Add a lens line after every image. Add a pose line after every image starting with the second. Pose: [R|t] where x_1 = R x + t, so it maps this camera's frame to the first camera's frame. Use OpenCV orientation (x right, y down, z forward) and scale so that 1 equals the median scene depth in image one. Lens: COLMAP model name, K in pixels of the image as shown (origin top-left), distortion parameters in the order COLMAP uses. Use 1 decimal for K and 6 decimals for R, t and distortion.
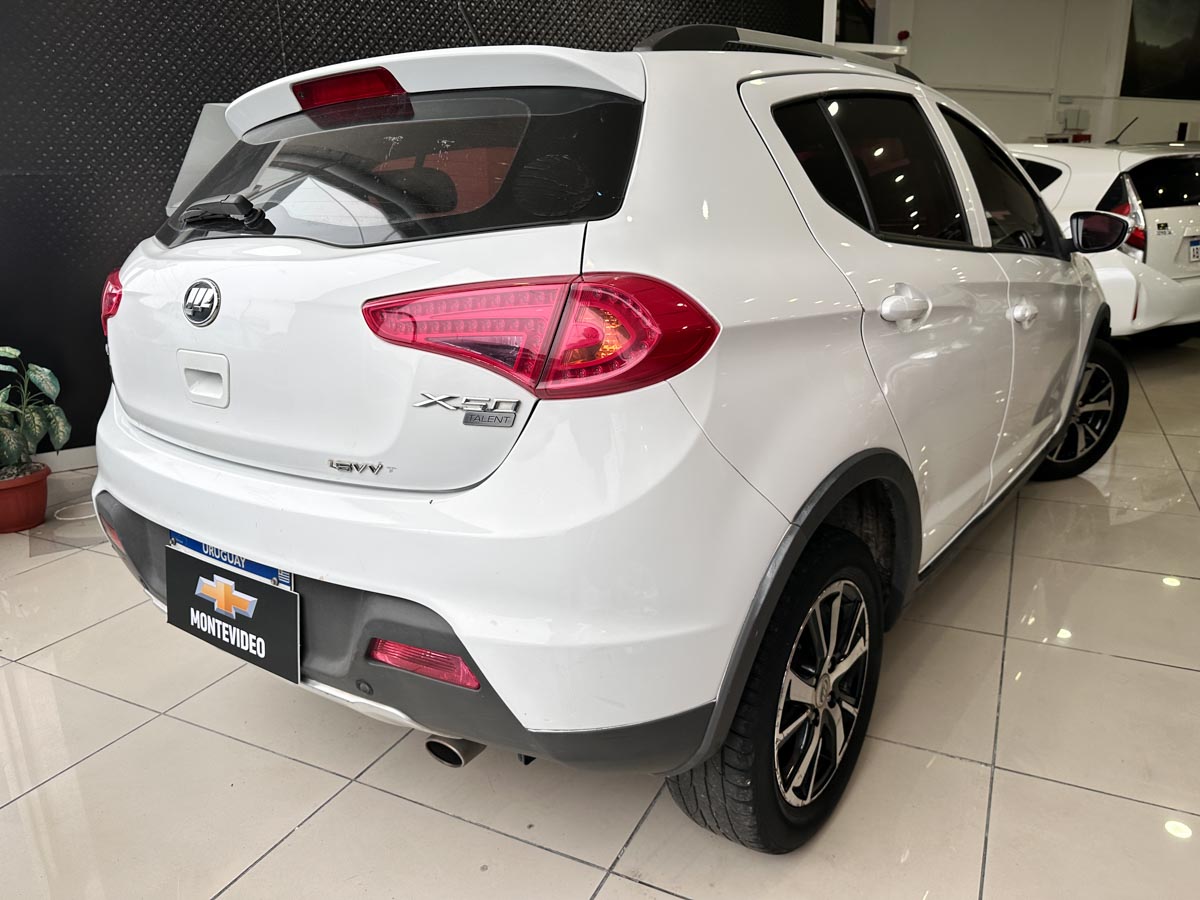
lens RADIAL K [[851.5, 0, 597.2], [0, 851.5, 474.1], [0, 0, 1]] dist [0.001078, -0.003354]
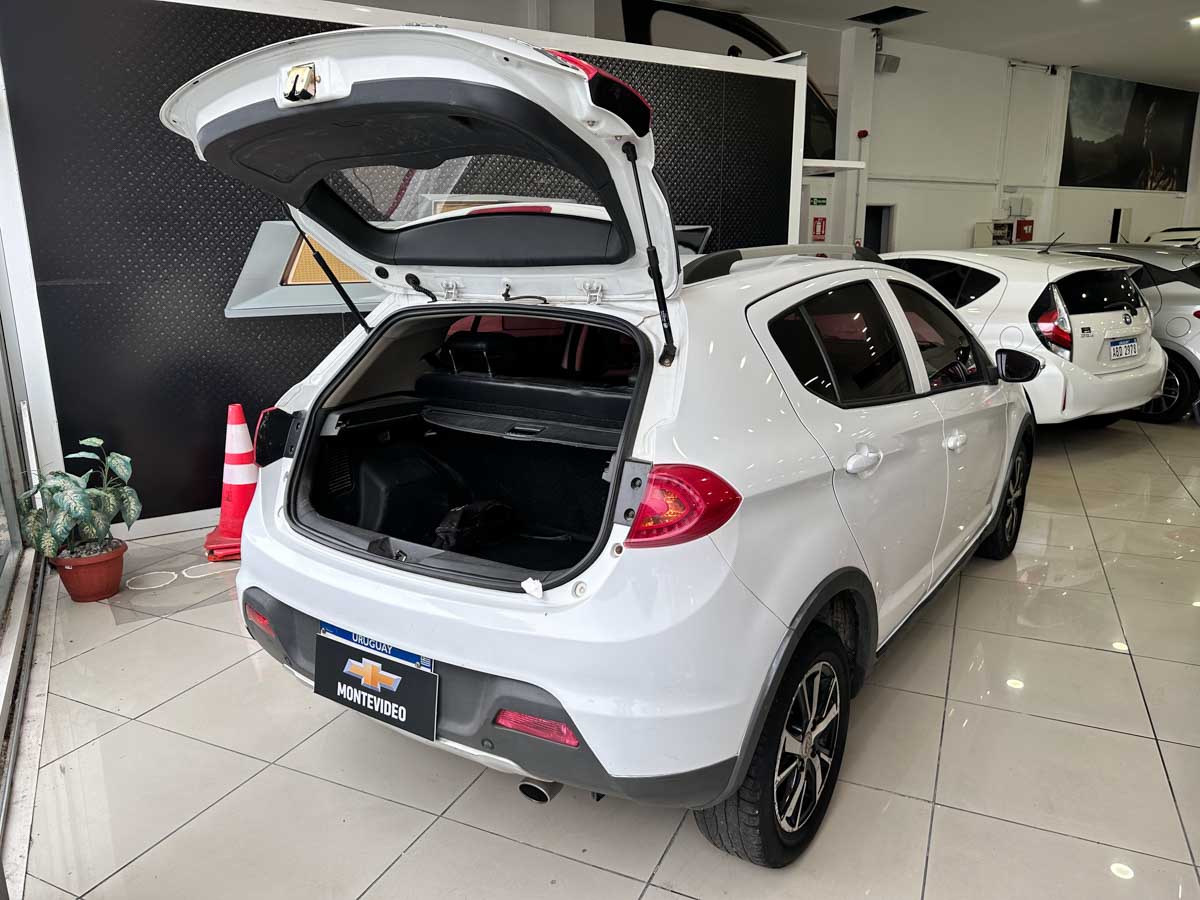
lens RADIAL K [[838.0, 0, 602.8], [0, 838.0, 473.8], [0, 0, 1]] dist [0.017472, 0.002492]
pose [[0.998910, 0.014081, 0.044501, -0.128122], [-0.011626, 0.998421, -0.054950, -0.101875], [-0.045205, 0.054373, 0.997497, -0.351123]]
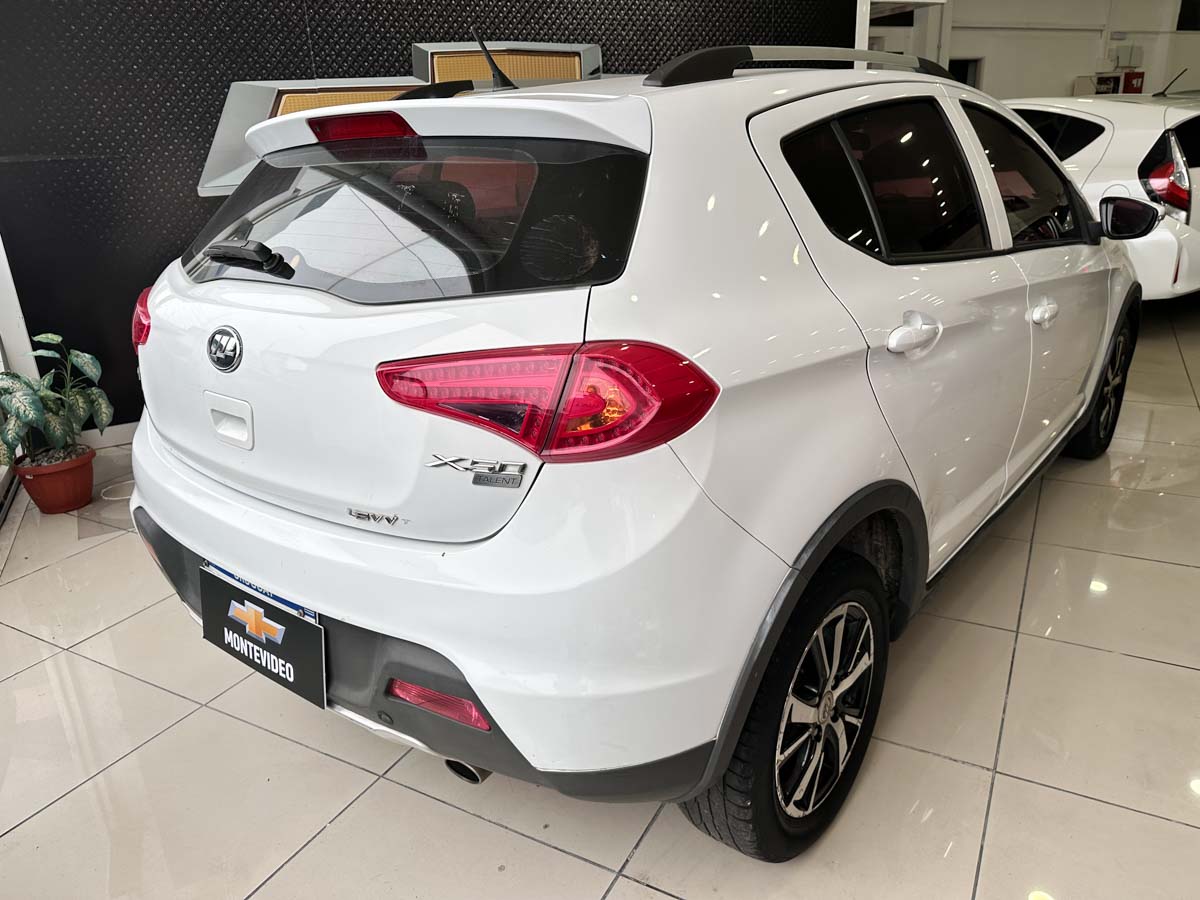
lens RADIAL K [[842.8, 0, 599.6], [0, 842.8, 470.1], [0, 0, 1]] dist [0.008353, -0.008516]
pose [[0.999326, 0.002198, -0.036644, 0.028072], [0.000109, 0.998024, 0.062834, -0.105811], [0.036709, -0.062795, 0.997351, -0.020300]]
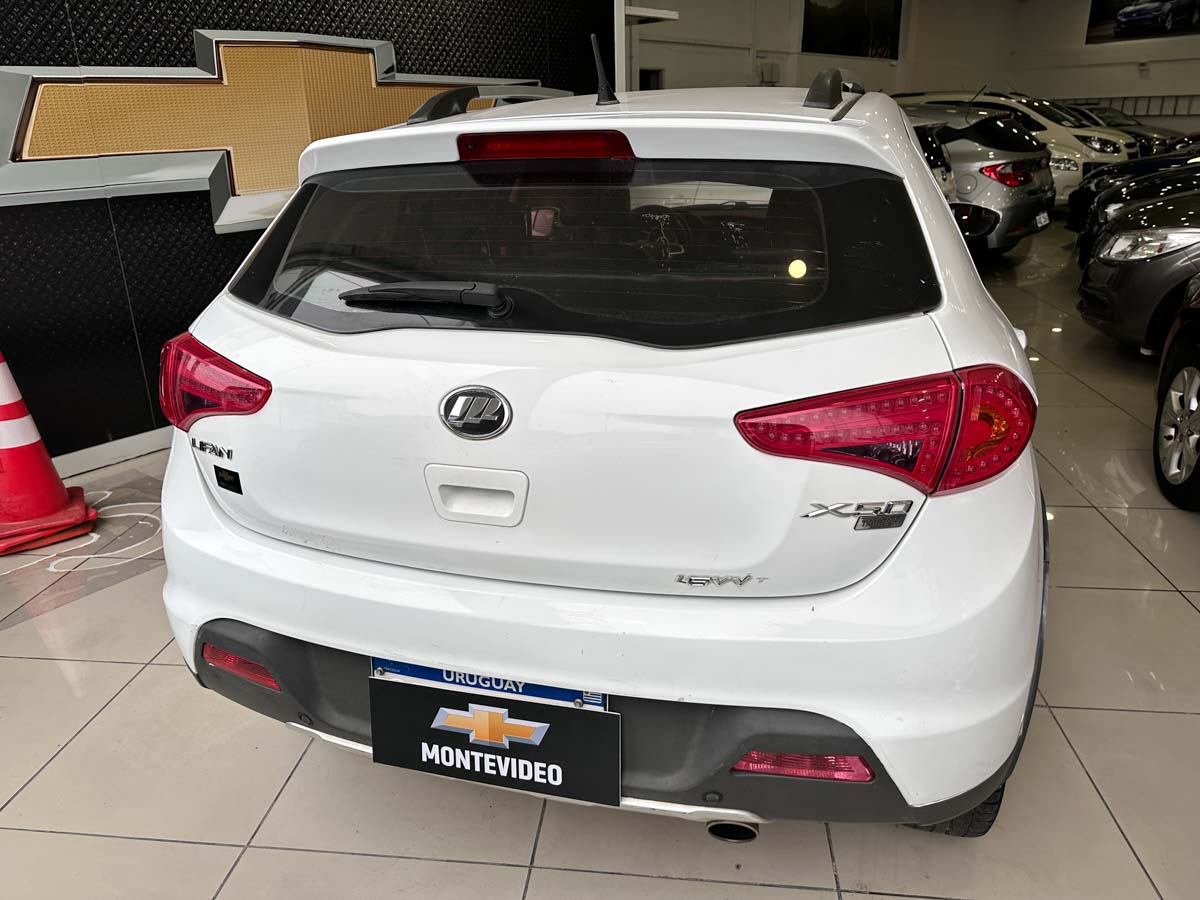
lens RADIAL K [[842.8, 0, 599.6], [0, 842.8, 470.1], [0, 0, 1]] dist [0.008353, -0.008516]
pose [[0.938857, -0.122473, 0.321788, -0.556441], [0.100915, 0.991434, 0.082909, -0.178670], [-0.329186, -0.045367, 0.943175, 0.128287]]
